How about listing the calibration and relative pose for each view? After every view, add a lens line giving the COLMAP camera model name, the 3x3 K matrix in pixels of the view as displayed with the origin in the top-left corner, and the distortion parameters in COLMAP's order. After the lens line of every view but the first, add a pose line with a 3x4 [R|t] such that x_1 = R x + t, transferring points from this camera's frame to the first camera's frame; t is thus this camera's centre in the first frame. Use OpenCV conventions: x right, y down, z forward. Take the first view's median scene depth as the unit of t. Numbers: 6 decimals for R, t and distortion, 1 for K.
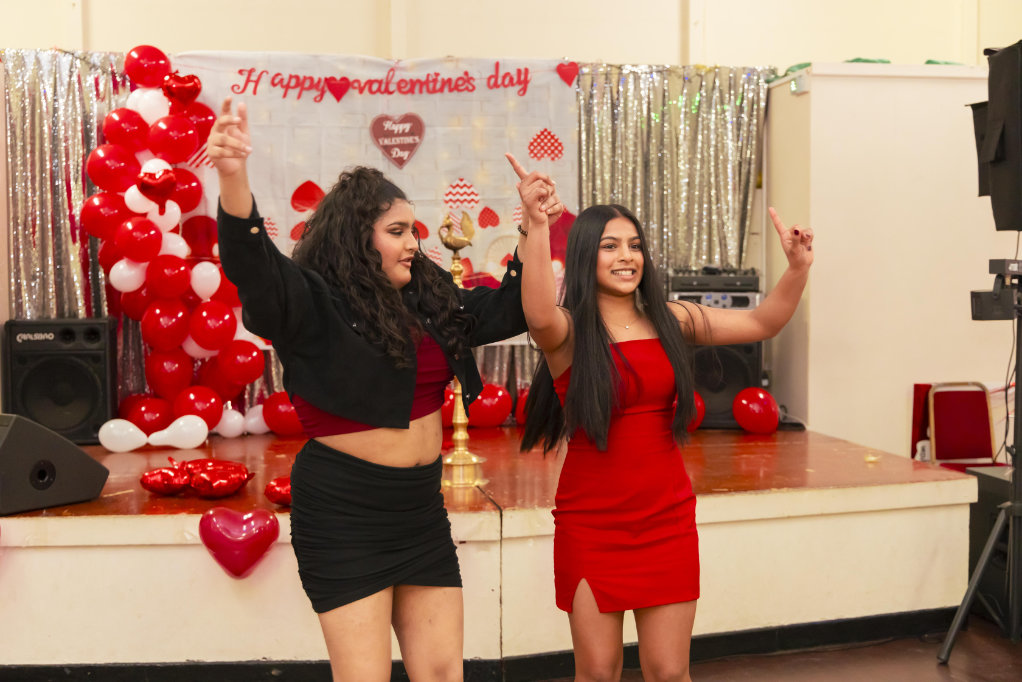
lens RADIAL K [[1397.4, 0, 511.0], [0, 1397.4, 341.0], [0, 0, 1]] dist [0.008861, -0.023499]
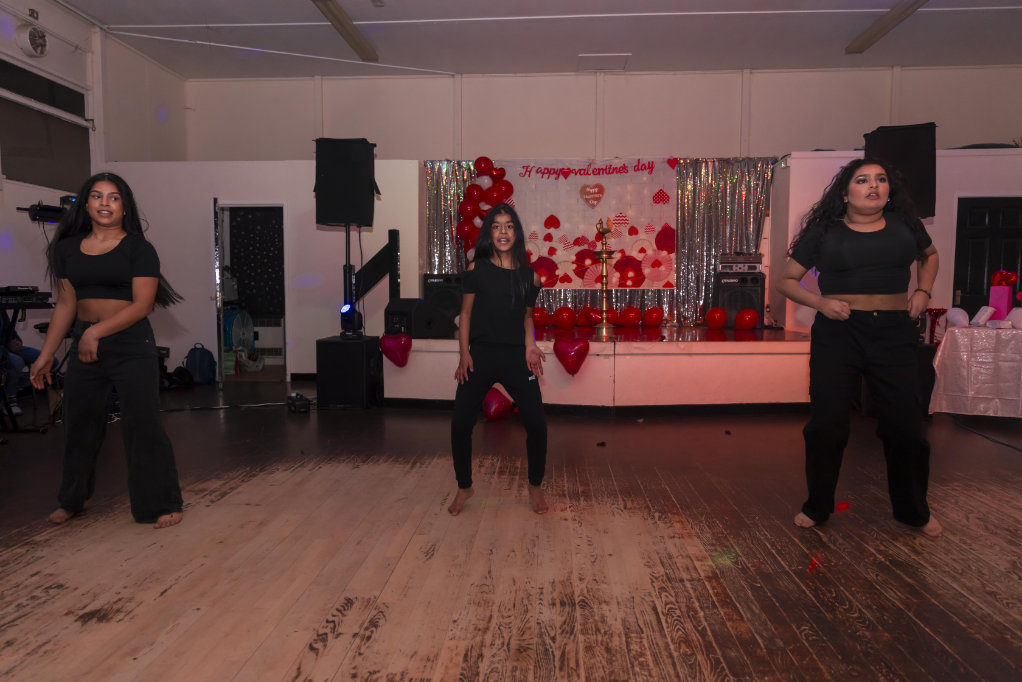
lens RADIAL K [[677.9, 0, 511.0], [0, 677.9, 341.0], [0, 0, 1]] dist [-0.002295, 0.001231]
pose [[0.967854, 0.024798, -0.250286, 0.069623], [-0.019004, 0.999493, 0.025539, 0.061778], [0.250793, -0.019961, 0.967835, -0.080540]]
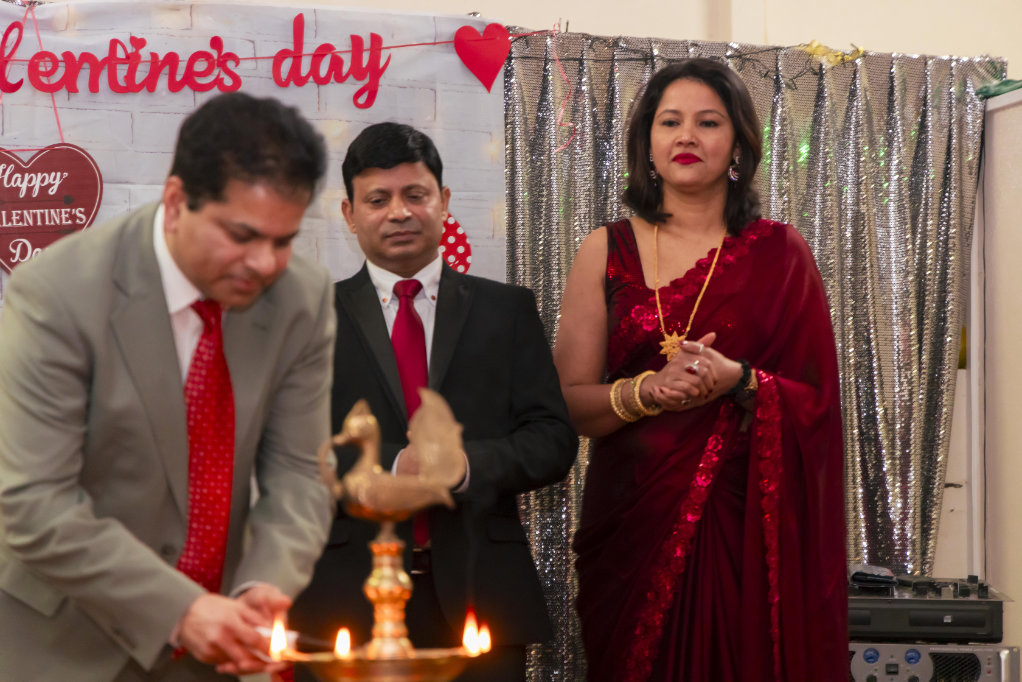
lens RADIAL K [[2965.5, 0, 511.0], [0, 2965.5, 341.0], [0, 0, 1]] dist [0.080780, -1.459545]
pose [[0.989868, 0.019211, 0.140687, -0.064367], [-0.002625, 0.993112, -0.117142, -0.021475], [-0.141969, 0.115586, 0.983100, 0.227180]]
